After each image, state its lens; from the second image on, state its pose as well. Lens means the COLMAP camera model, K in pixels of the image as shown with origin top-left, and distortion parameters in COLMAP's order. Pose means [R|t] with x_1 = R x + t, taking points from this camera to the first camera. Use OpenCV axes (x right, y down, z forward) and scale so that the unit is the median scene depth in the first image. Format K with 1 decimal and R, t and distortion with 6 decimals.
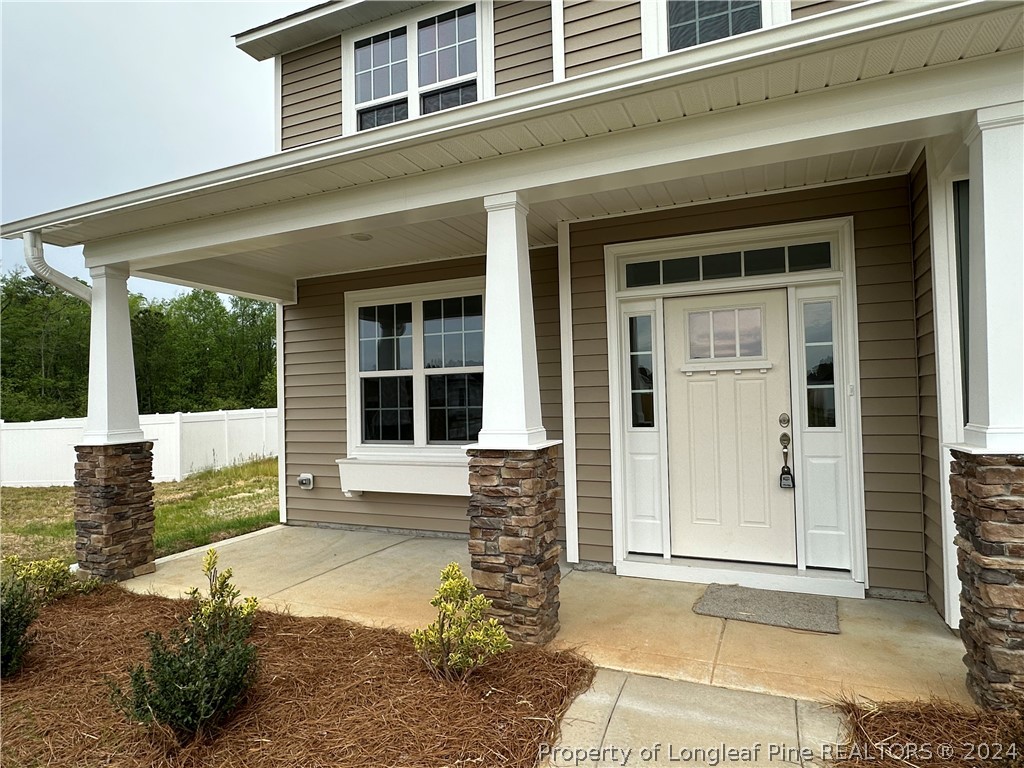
lens RADIAL K [[595.9, 0, 512.0], [0, 595.9, 384.0], [0, 0, 1]] dist [0.000230, -0.000103]
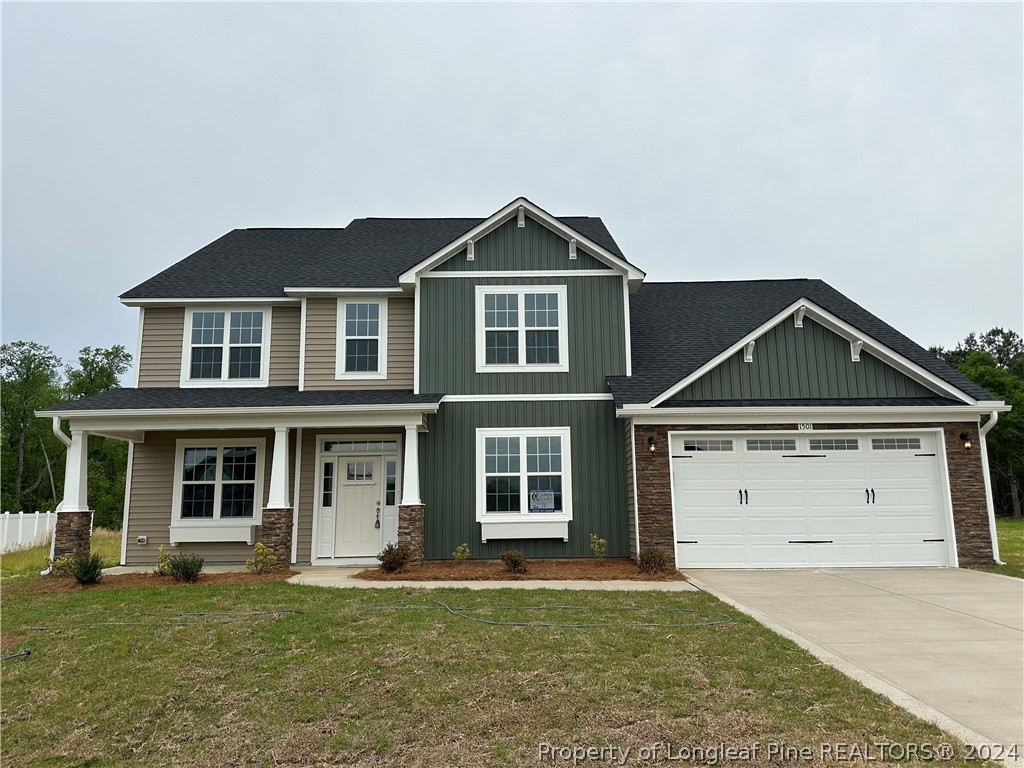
lens RADIAL K [[718.3, 0, 512.0], [0, 718.3, 384.0], [0, 0, 1]] dist [0.081115, -0.106333]
pose [[0.918010, 0.080632, 0.388272, -0.290686], [-0.018551, 0.986770, -0.161061, 0.039565], [-0.396122, 0.140653, 0.907361, -2.163481]]
